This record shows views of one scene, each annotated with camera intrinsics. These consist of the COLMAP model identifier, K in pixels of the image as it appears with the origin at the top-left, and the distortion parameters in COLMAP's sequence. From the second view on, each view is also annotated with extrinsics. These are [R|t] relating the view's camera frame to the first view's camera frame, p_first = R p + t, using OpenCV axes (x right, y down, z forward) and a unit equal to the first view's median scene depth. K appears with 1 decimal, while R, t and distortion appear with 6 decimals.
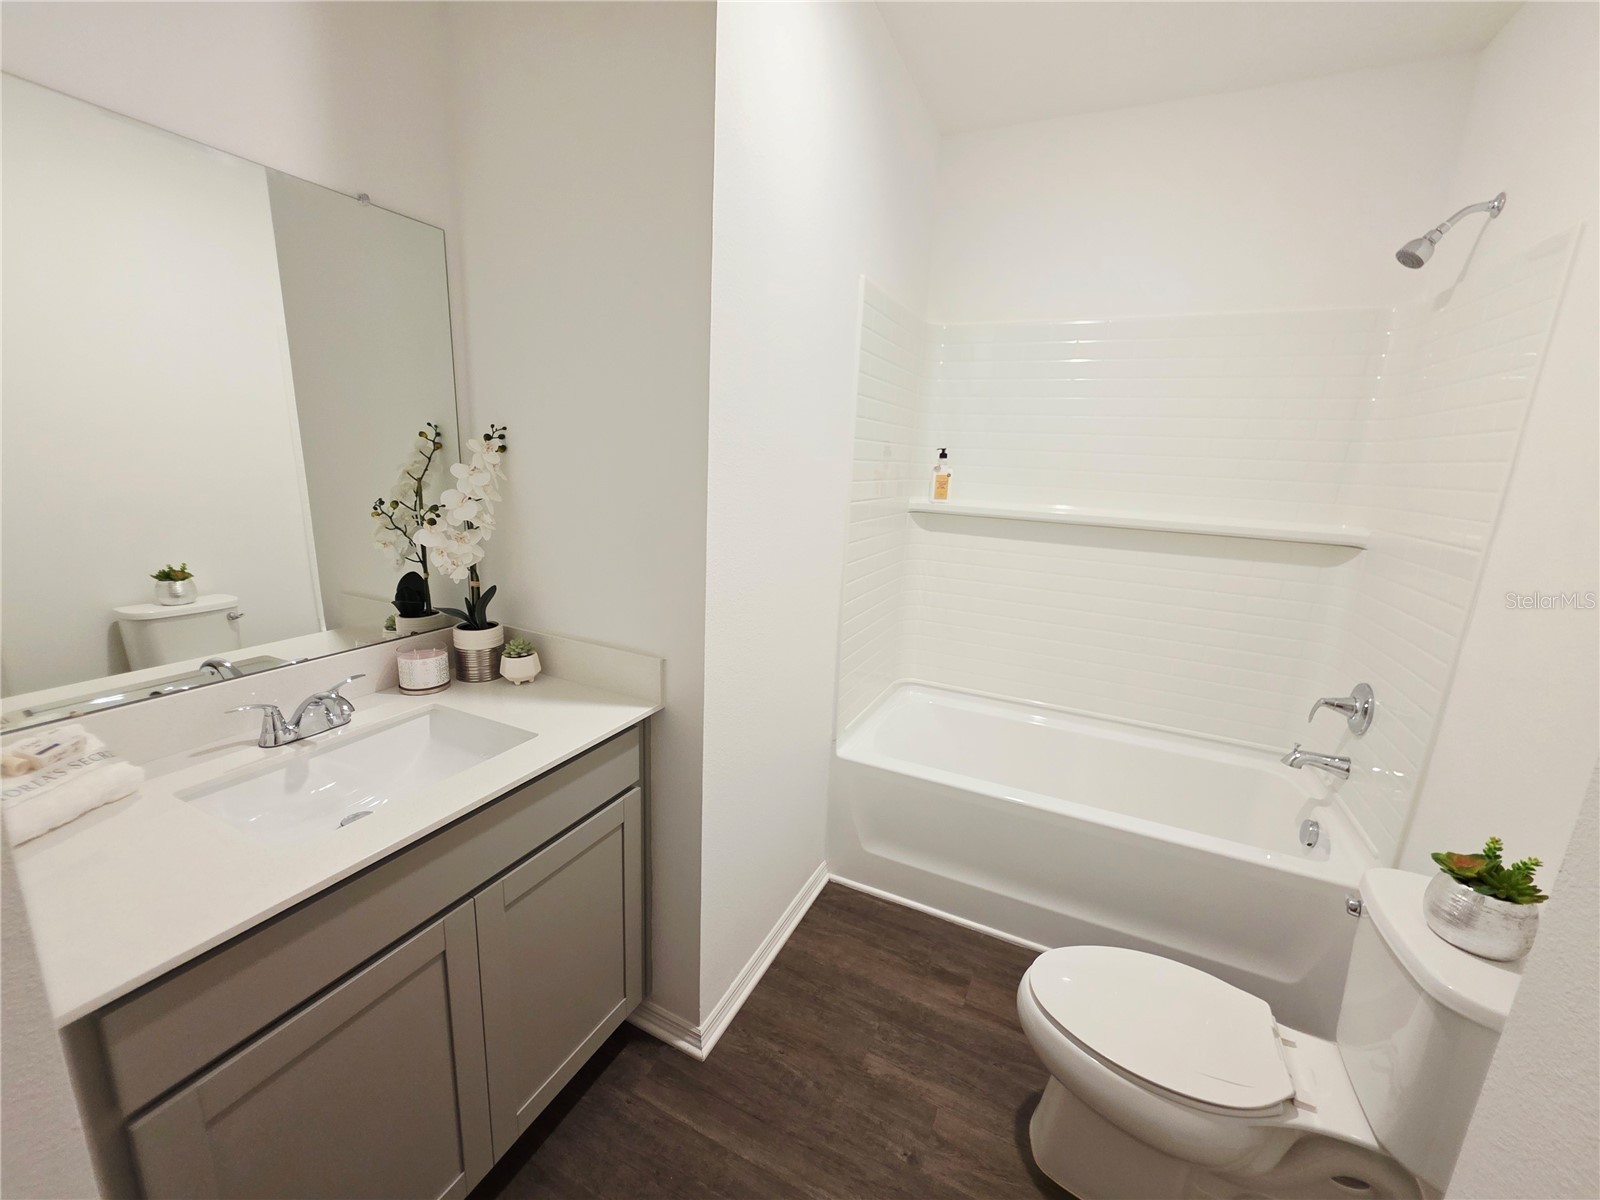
lens RADIAL K [[649.5, 0, 800.0], [0, 649.5, 600.0], [0, 0, 1]] dist [0.001532, 0.000240]
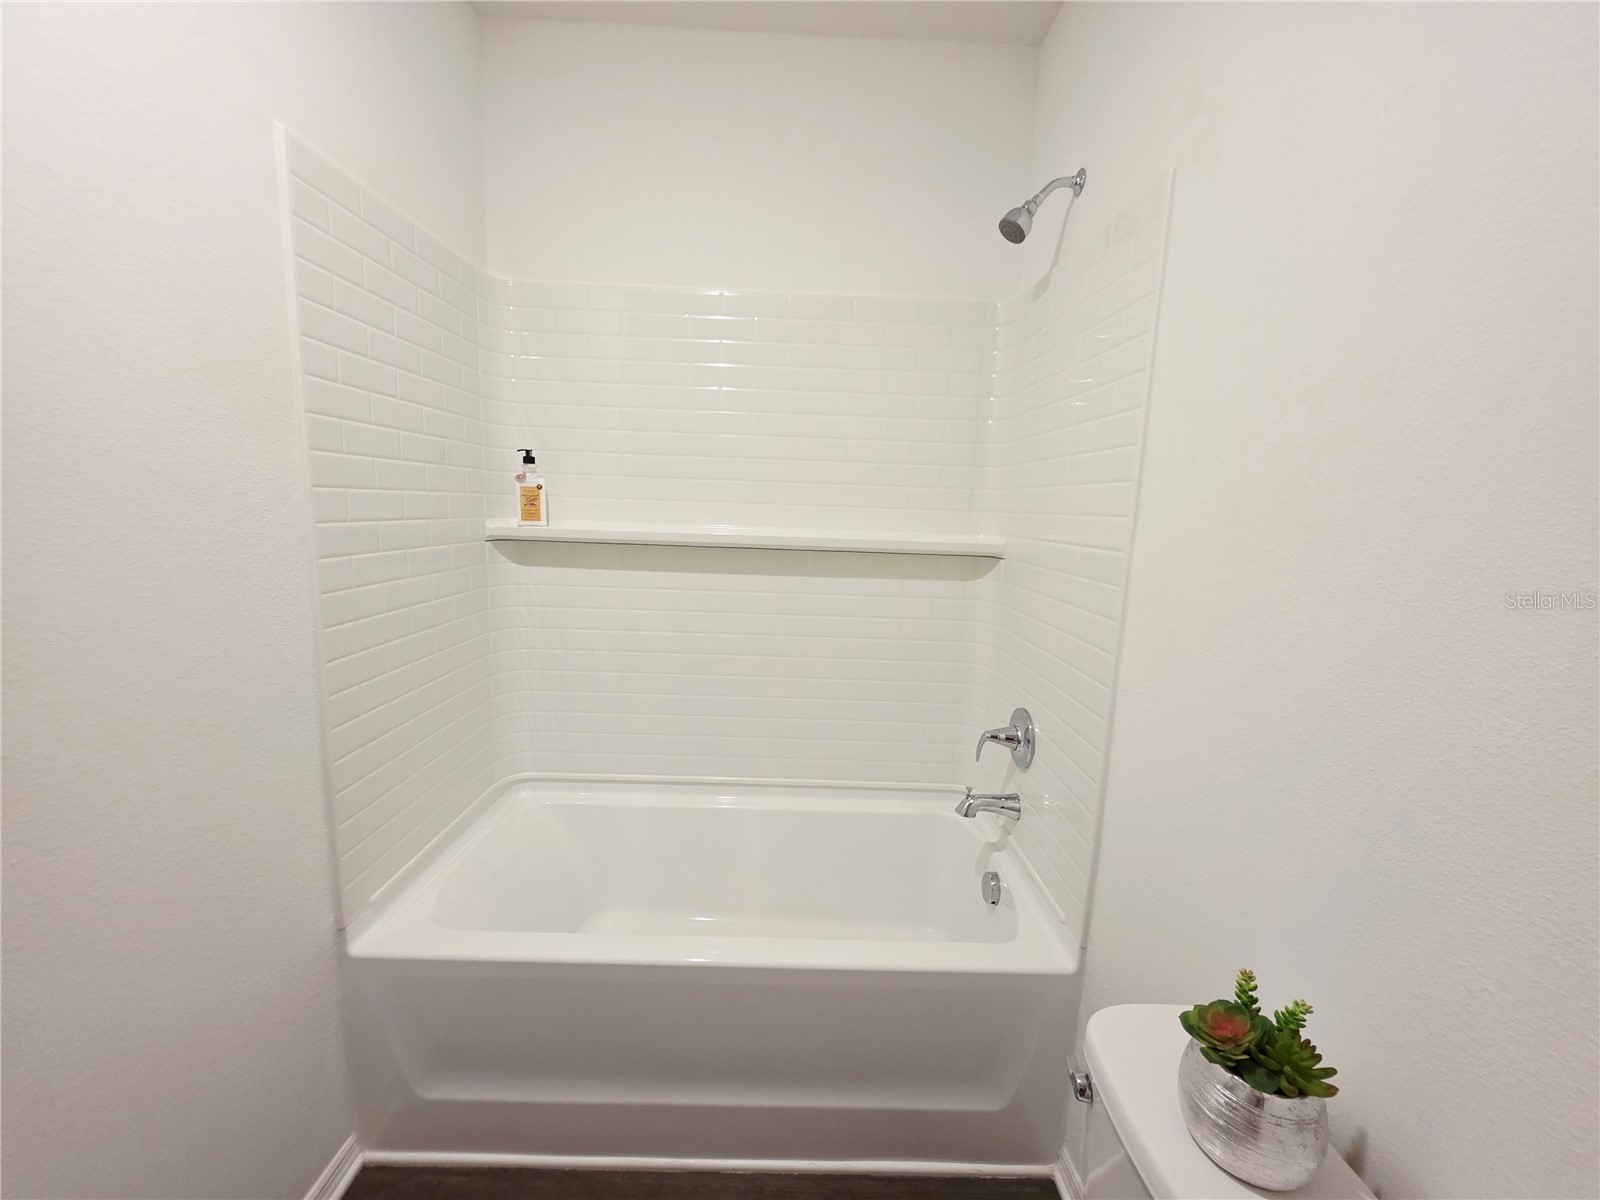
lens RADIAL K [[640.4, 0, 804.9], [0, 640.4, 601.6], [0, 0, 1]] dist [-0.000231, 0.000213]
pose [[0.897028, -0.079728, 0.434722, 0.272789], [0.102532, 0.994301, -0.029215, -0.024491], [-0.429915, 0.070779, 0.900091, 0.385232]]
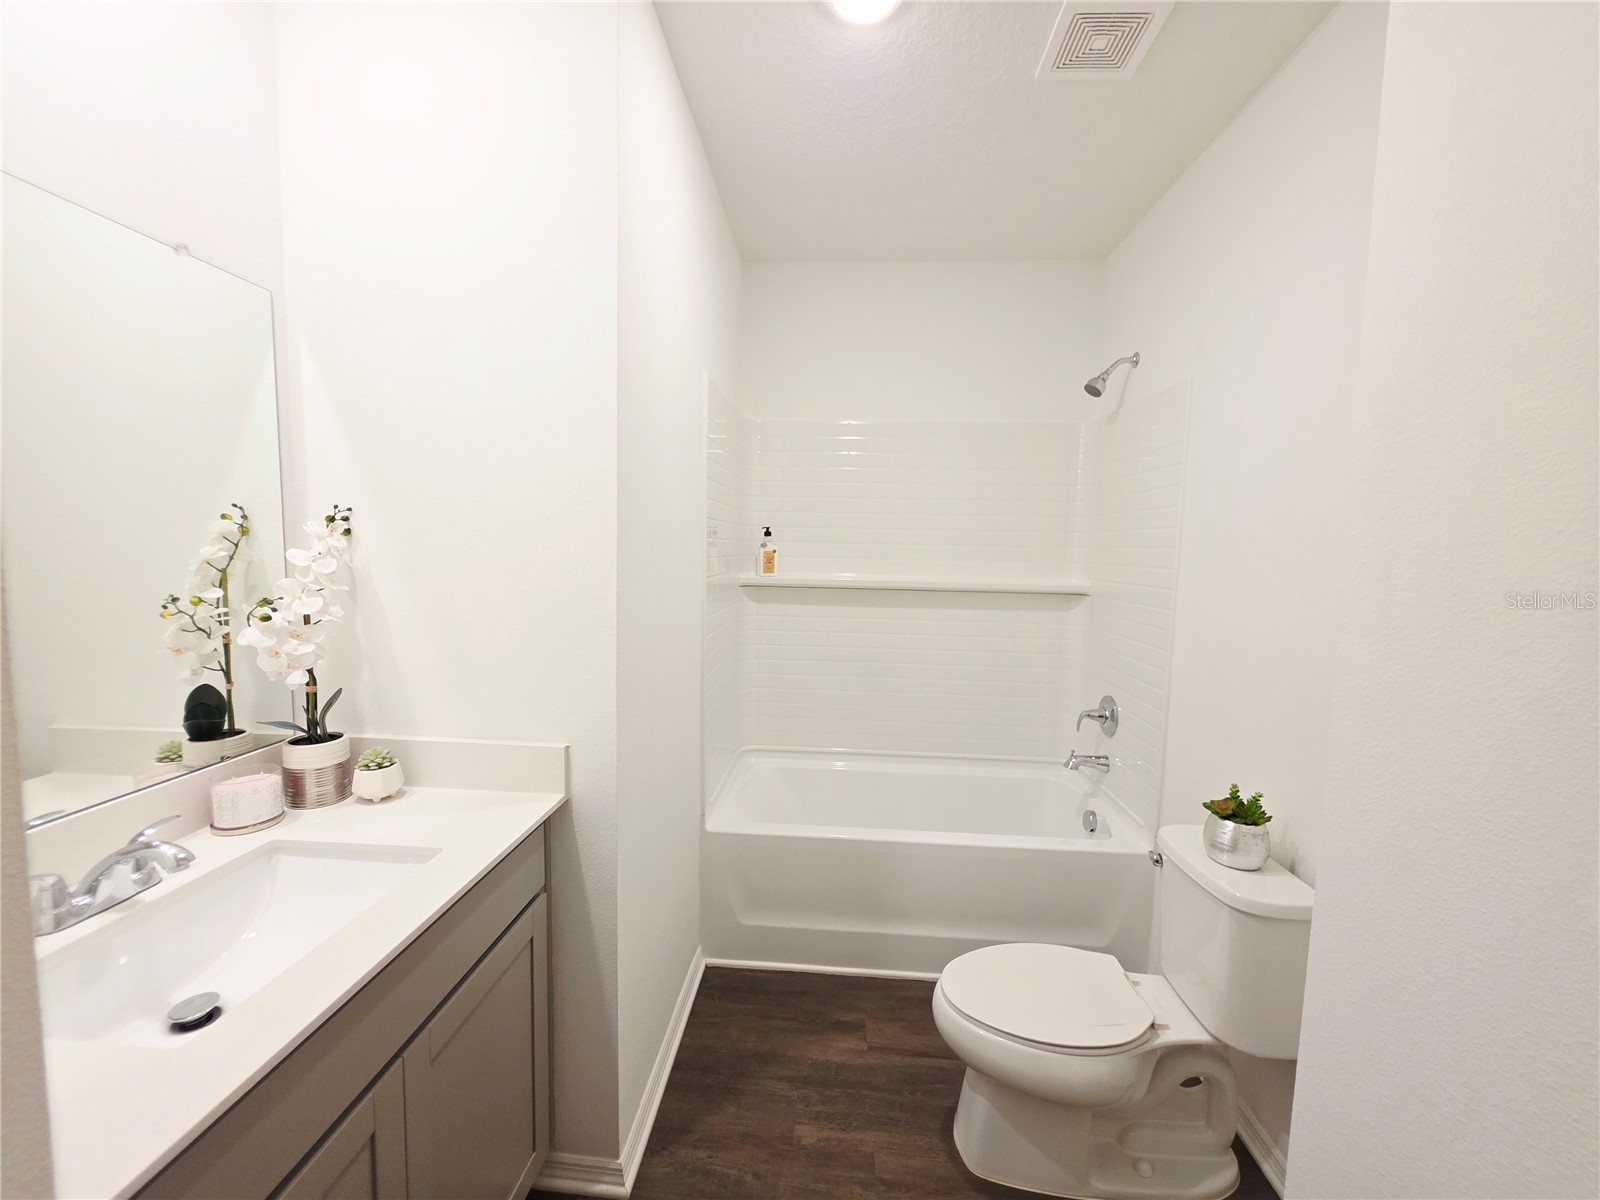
lens RADIAL K [[645.4, 0, 801.3], [0, 645.4, 600.0], [0, 0, 1]] dist [0.001025, 0.000097]
pose [[0.929219, -0.056459, 0.365190, -0.203666], [0.101664, 0.989182, -0.105753, 0.013896], [-0.355269, 0.135394, 0.924907, -0.017060]]
